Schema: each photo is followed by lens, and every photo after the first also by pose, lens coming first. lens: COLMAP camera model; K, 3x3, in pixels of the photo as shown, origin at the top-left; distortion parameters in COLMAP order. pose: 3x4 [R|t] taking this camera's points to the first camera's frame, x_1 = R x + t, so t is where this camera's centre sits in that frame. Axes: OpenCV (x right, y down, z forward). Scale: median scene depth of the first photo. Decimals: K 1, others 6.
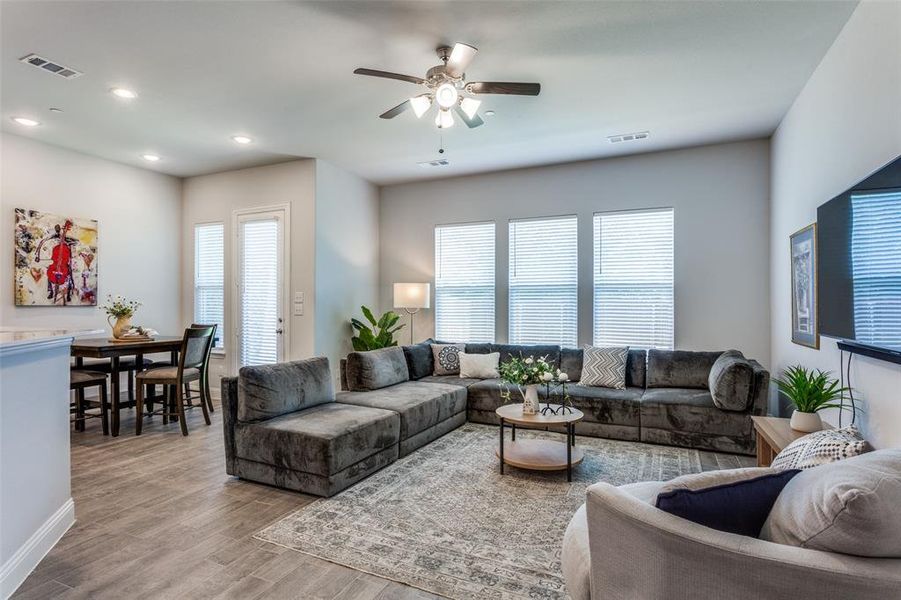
lens RADIAL K [[456.1, 0, 446.7], [0, 456.1, 303.9], [0, 0, 1]] dist [-0.007520, 0.002072]
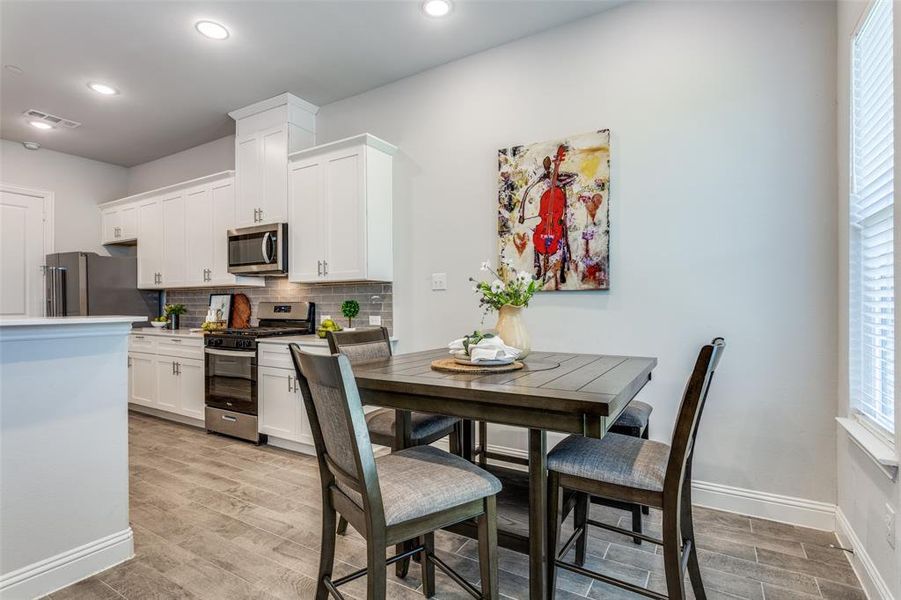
lens RADIAL K [[435.6, 0, 451.1], [0, 435.6, 298.8], [0, 0, 1]] dist [-0.003557, 0.002139]
pose [[-0.105124, -0.004646, -0.994448, -0.263771], [0.008302, 0.999950, -0.005549, 0.016734], [0.994424, -0.008839, -0.105080, 0.923250]]
